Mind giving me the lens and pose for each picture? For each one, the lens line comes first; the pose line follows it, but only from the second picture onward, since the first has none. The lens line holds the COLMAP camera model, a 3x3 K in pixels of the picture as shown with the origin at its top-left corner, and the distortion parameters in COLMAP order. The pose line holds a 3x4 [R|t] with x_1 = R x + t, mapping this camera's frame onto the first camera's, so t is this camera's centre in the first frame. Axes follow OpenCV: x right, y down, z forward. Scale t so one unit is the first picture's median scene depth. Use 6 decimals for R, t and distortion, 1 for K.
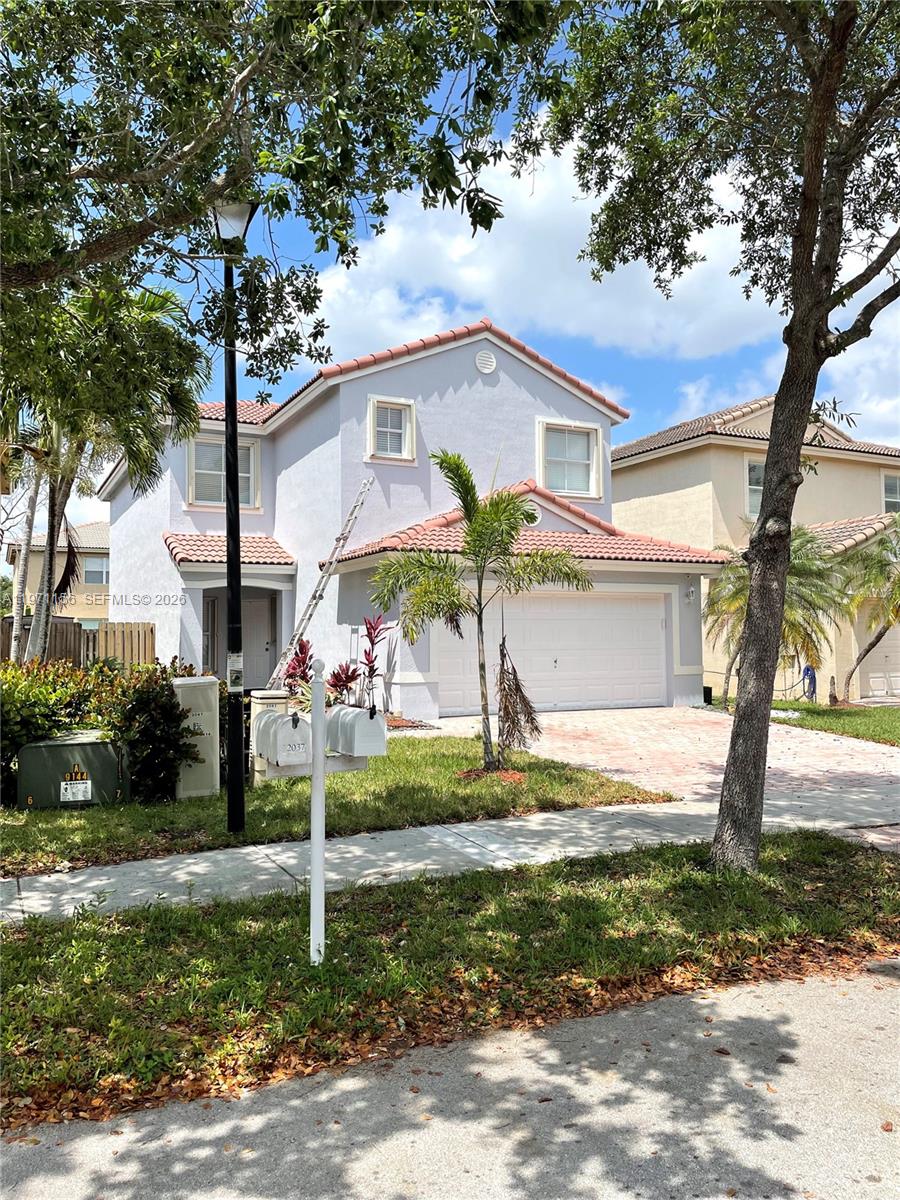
lens RADIAL K [[902.1, 0, 450.0], [0, 902.1, 600.0], [0, 0, 1]] dist [0.094024, -0.121932]
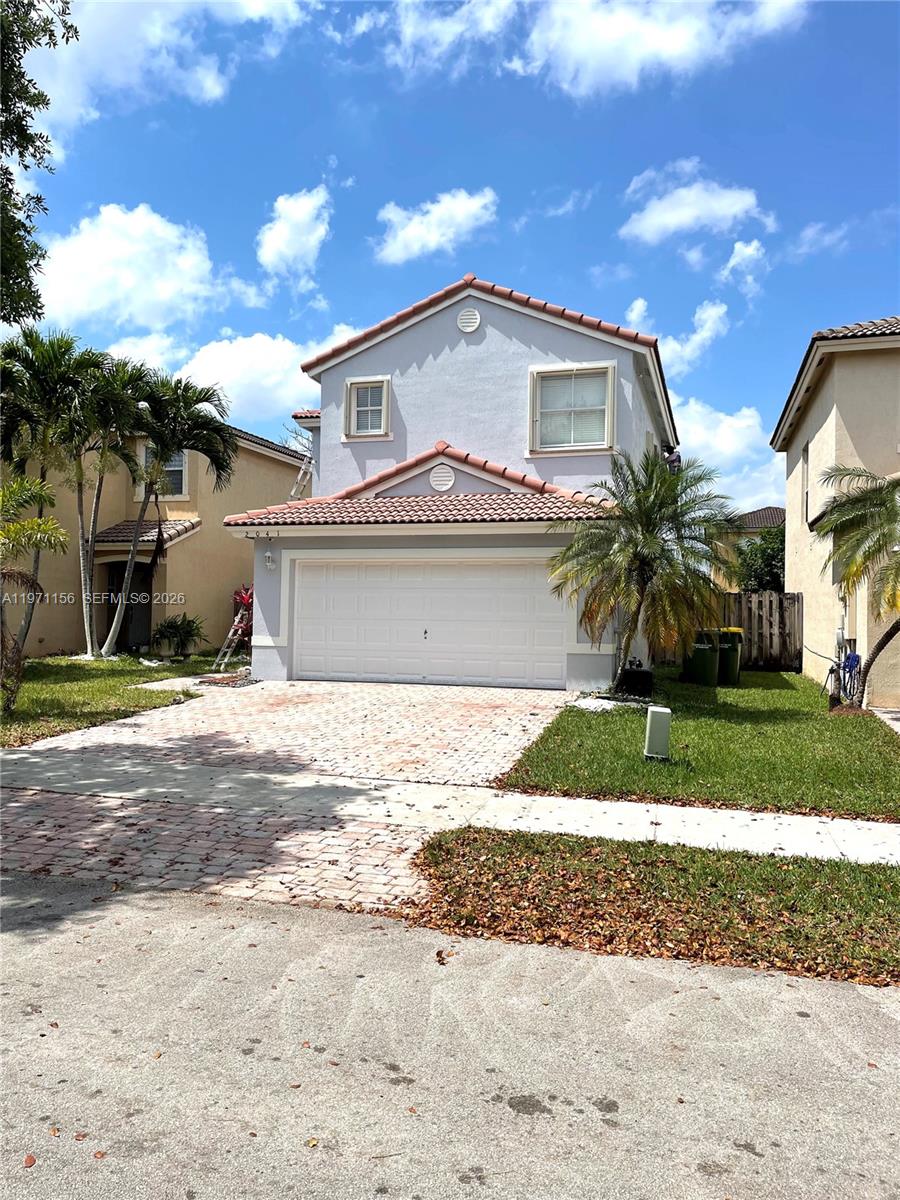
lens RADIAL K [[902.1, 0, 450.0], [0, 902.1, 600.0], [0, 0, 1]] dist [0.094024, -0.121932]
pose [[0.724617, 0.006744, -0.689118, 0.696485], [0.011700, 0.999688, 0.022086, 0.011733], [0.689052, -0.024067, 0.724312, 0.287496]]
